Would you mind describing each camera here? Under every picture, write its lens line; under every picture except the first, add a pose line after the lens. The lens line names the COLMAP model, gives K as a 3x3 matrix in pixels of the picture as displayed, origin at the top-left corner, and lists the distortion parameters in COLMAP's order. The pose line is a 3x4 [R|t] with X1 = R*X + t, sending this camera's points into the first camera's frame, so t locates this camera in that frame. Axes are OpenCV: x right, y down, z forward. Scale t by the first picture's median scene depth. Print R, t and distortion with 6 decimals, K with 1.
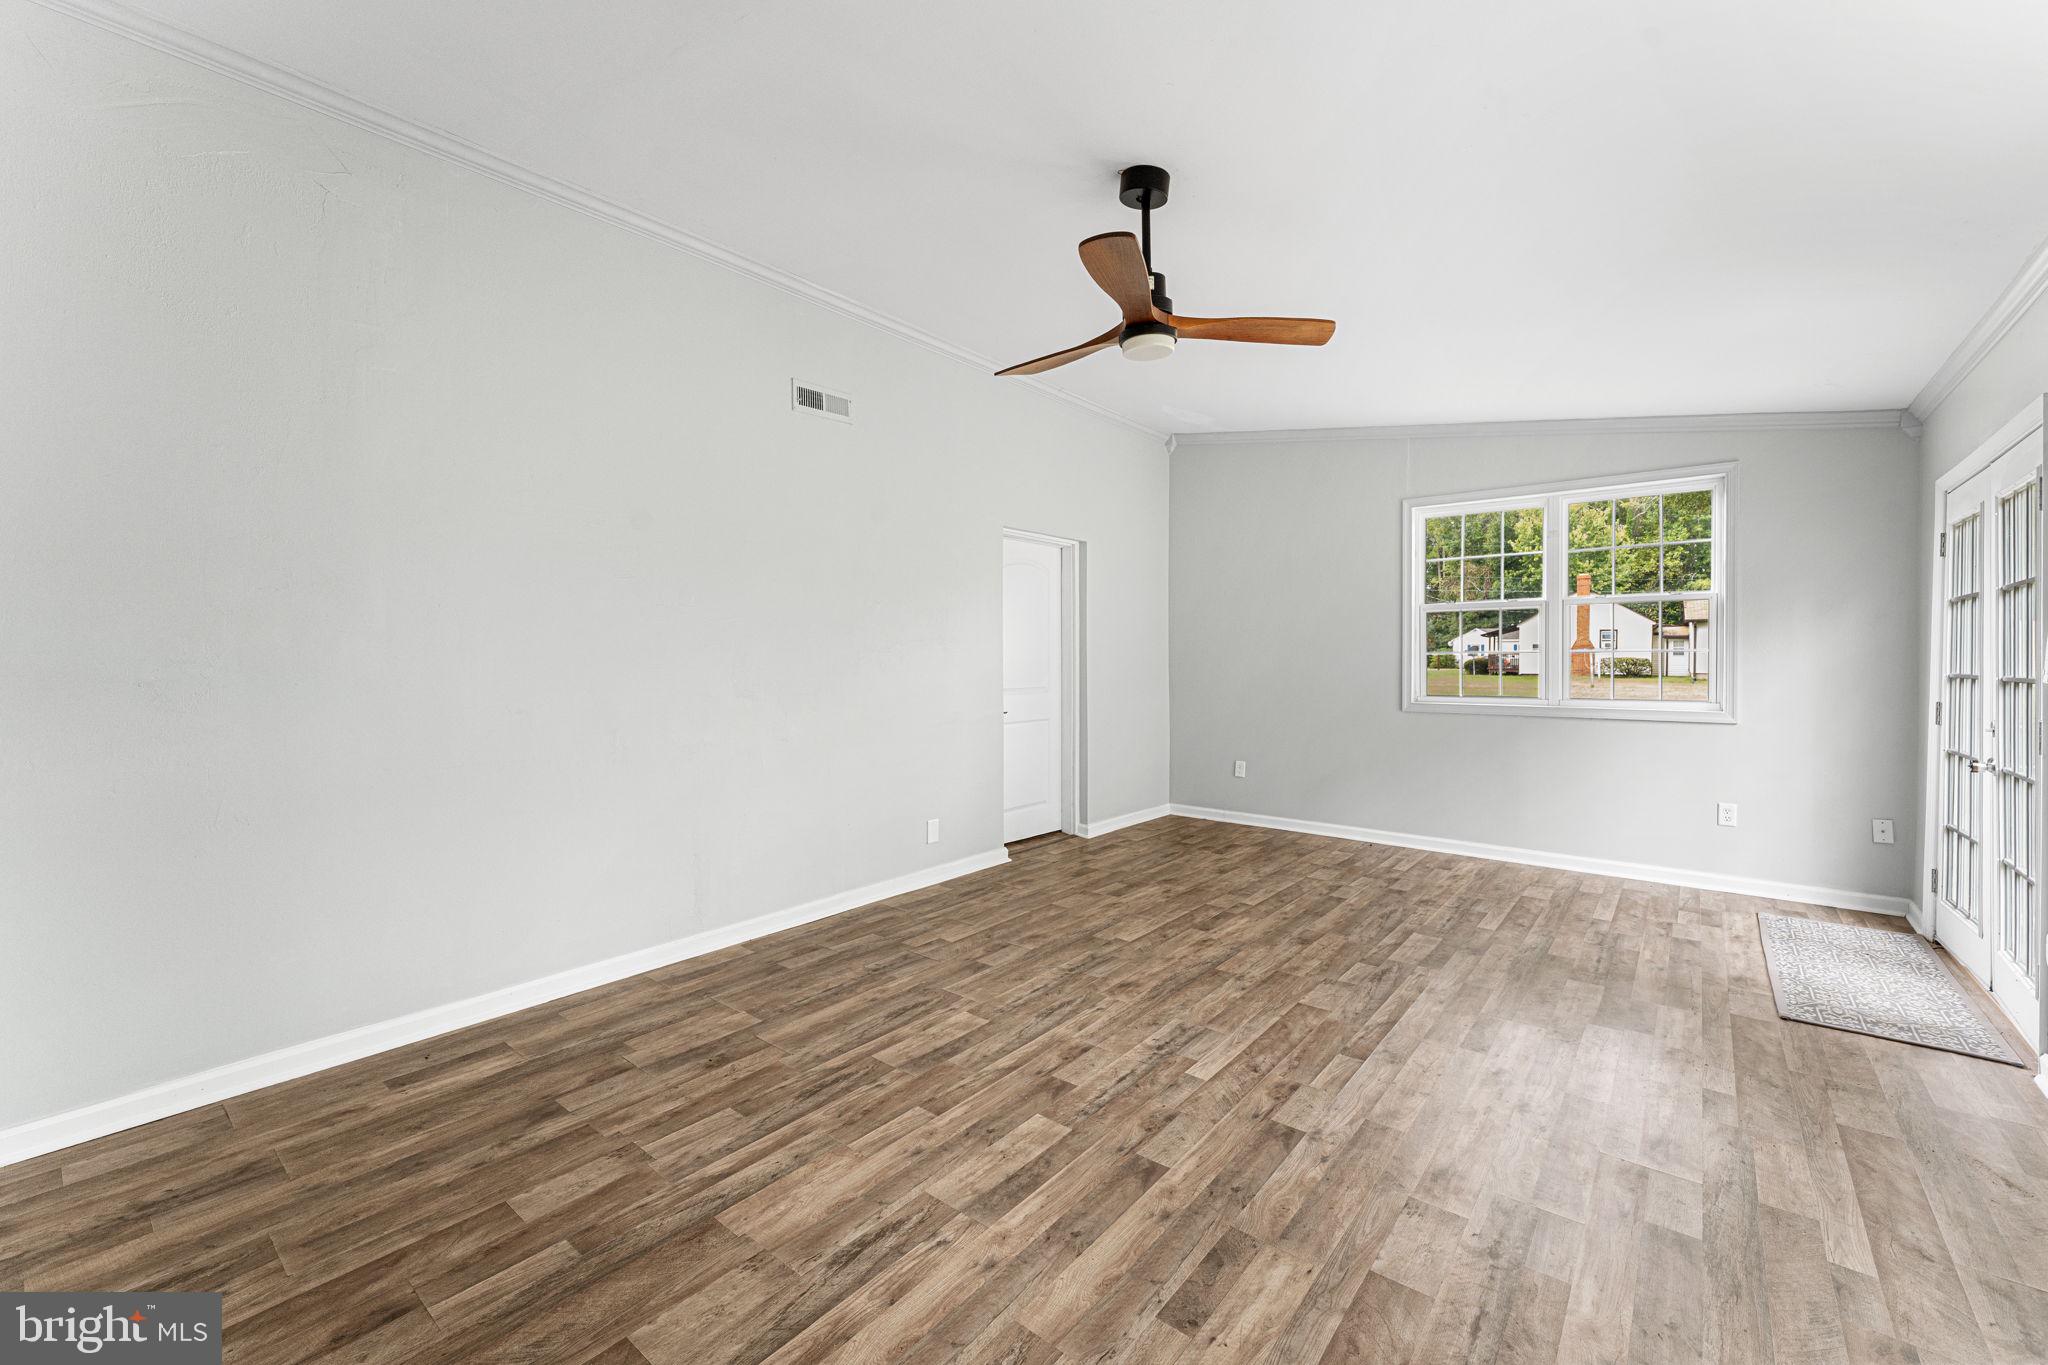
lens RADIAL K [[831.3, 0, 1033.3], [0, 831.3, 677.0], [0, 0, 1]] dist [-0.000069, -0.000351]
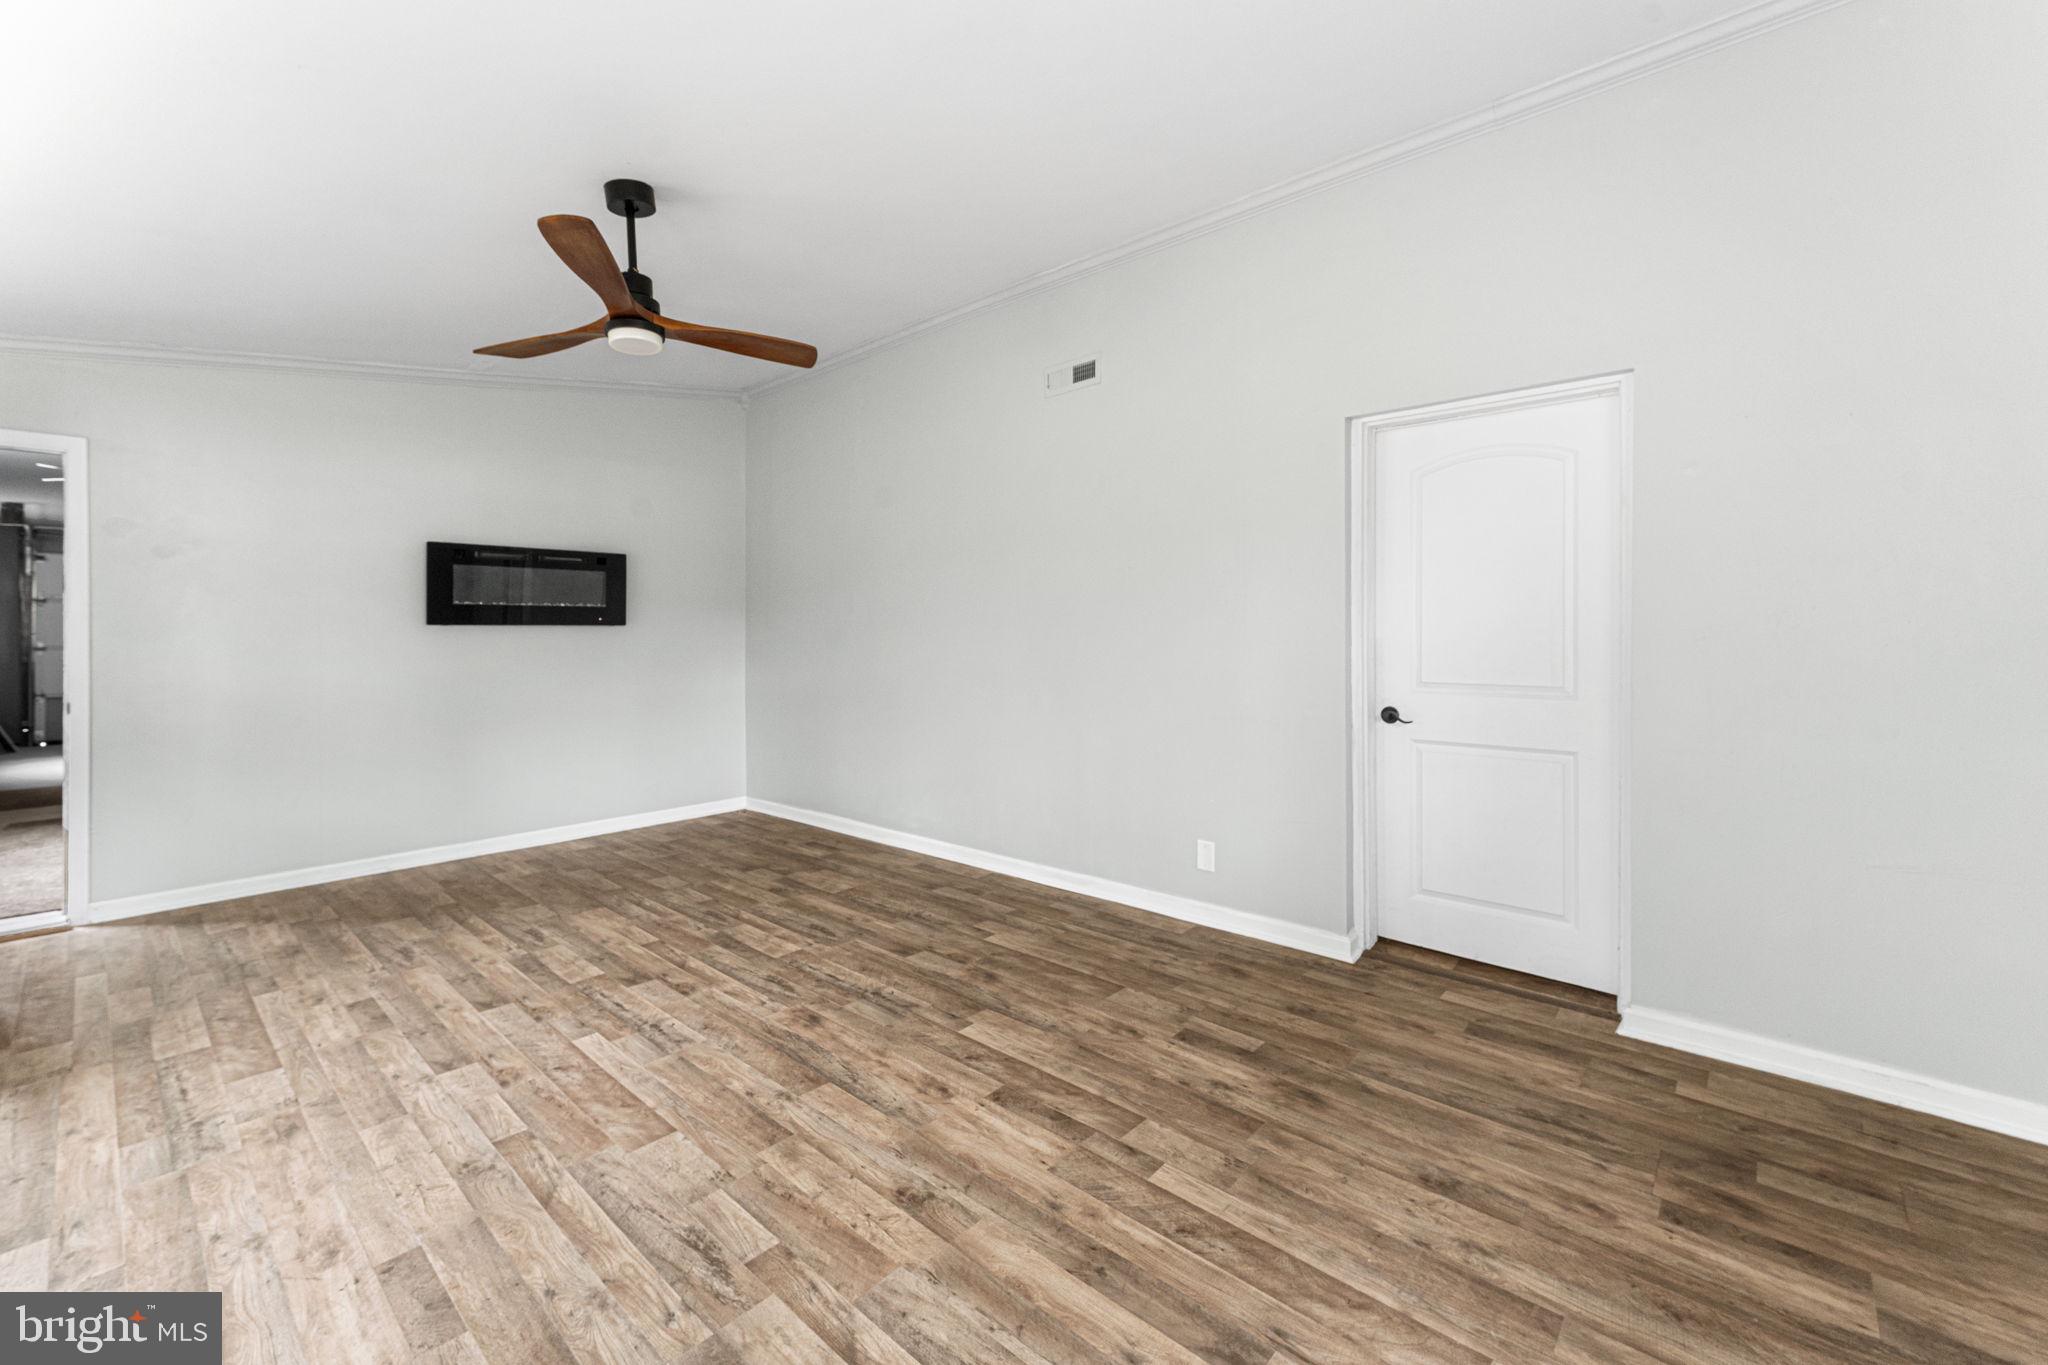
lens RADIAL K [[839.0, 0, 1026.5], [0, 839.0, 637.1], [0, 0, 1]] dist [0.001067, -0.000259]
pose [[-0.052553, 0.009040, -0.998577, 0.968962], [-0.017775, 0.999792, 0.009986, -0.030721], [0.998460, 0.018274, -0.052382, 1.280542]]
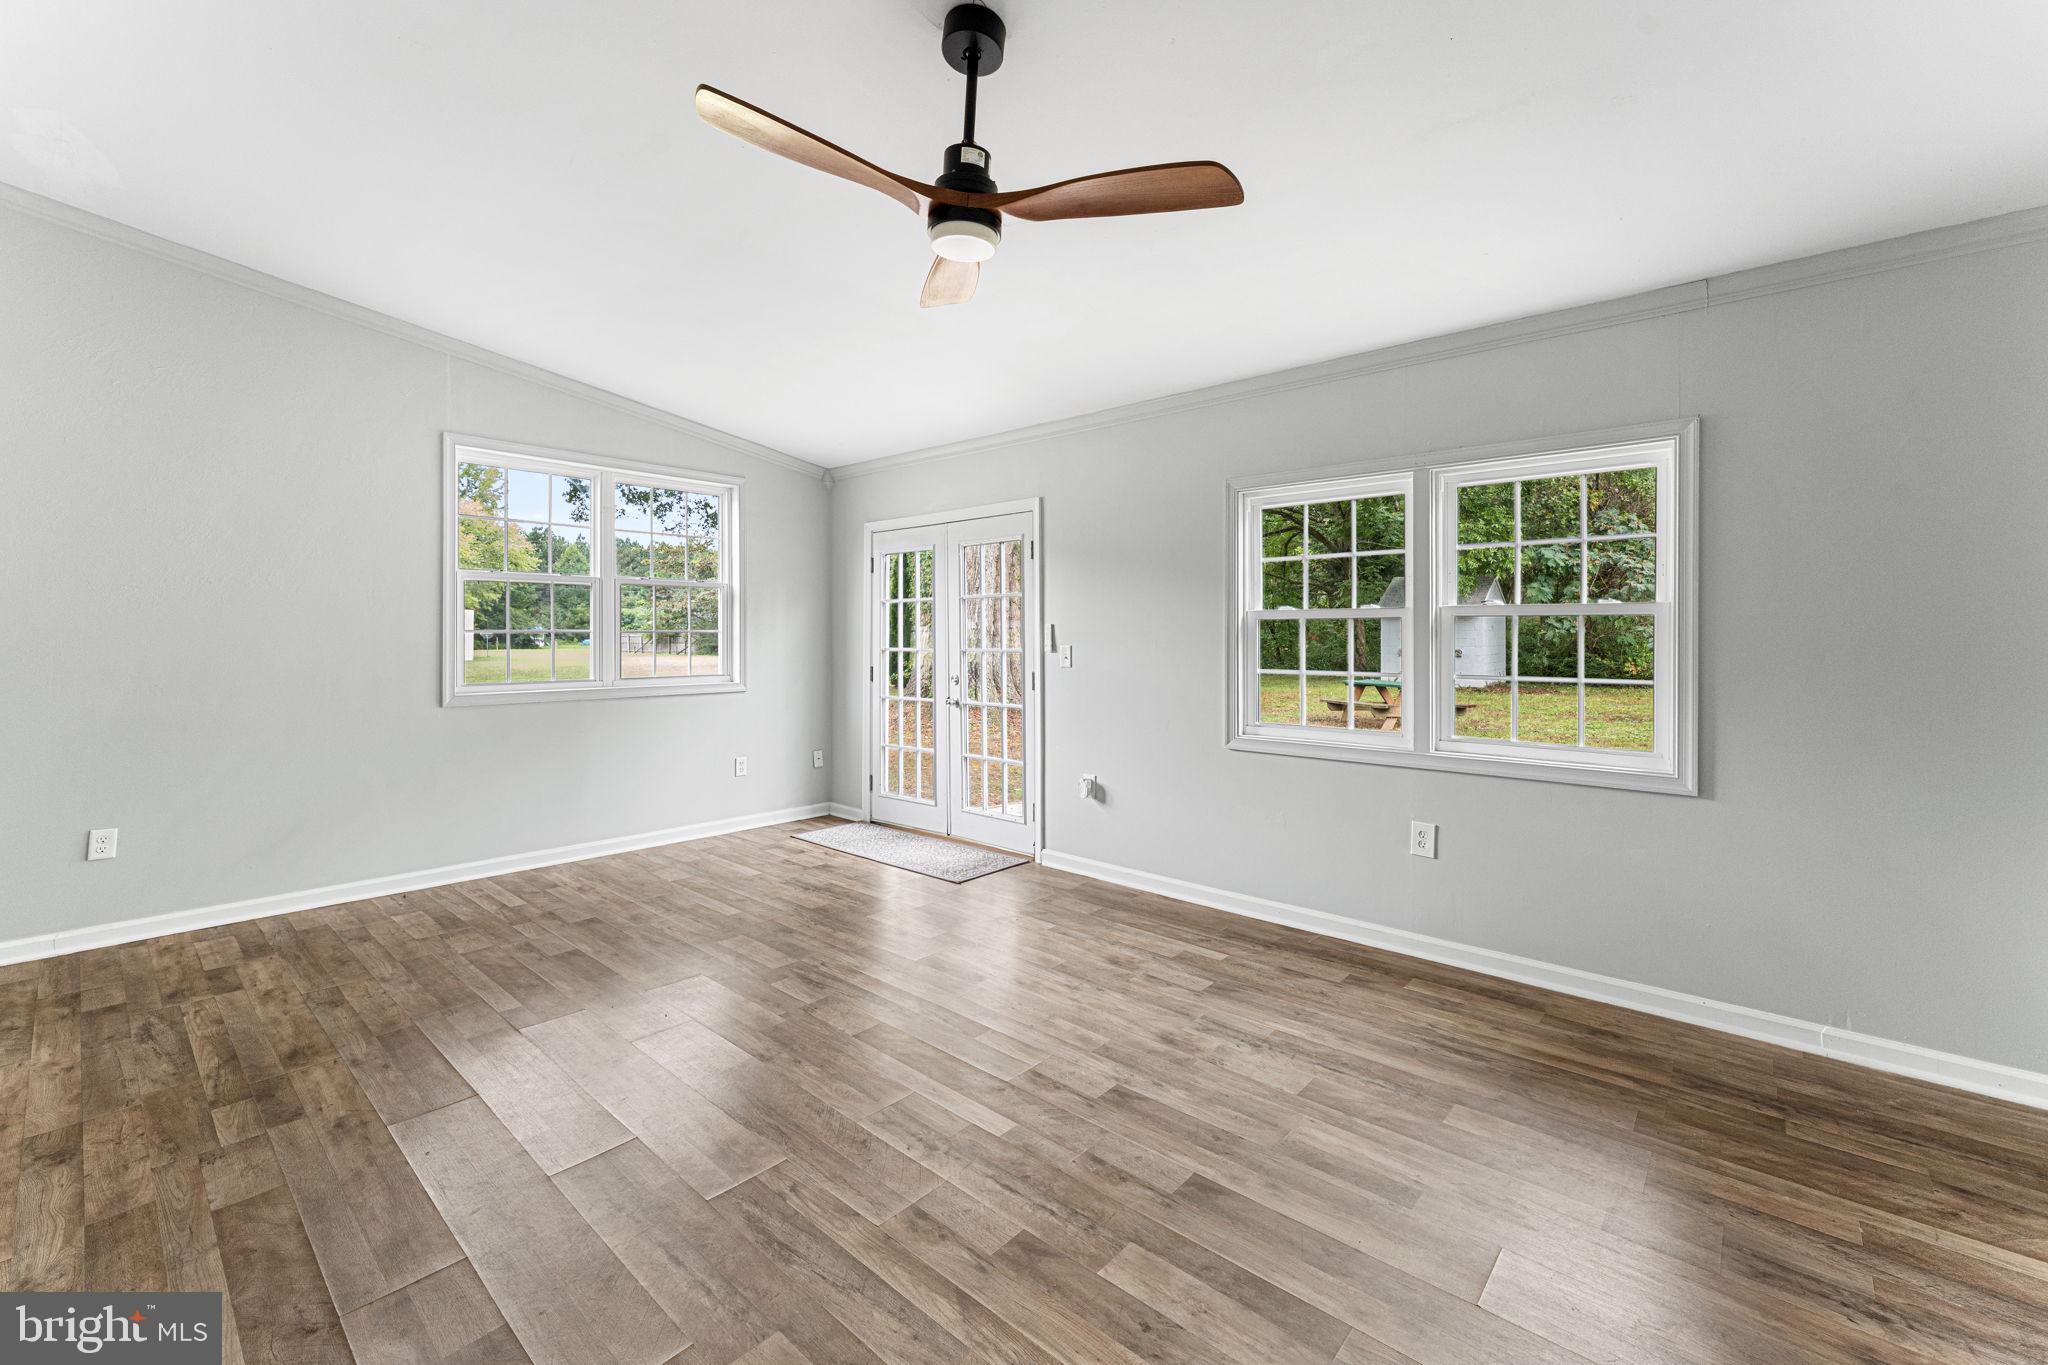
lens RADIAL K [[839.0, 0, 1026.5], [0, 839.0, 637.1], [0, 0, 1]] dist [0.001067, -0.000259]
pose [[0.042708, 0.000259, 0.999088, -0.531005], [0.022655, 0.999743, -0.001227, -0.017983], [-0.998831, 0.022687, 0.042691, 0.748619]]
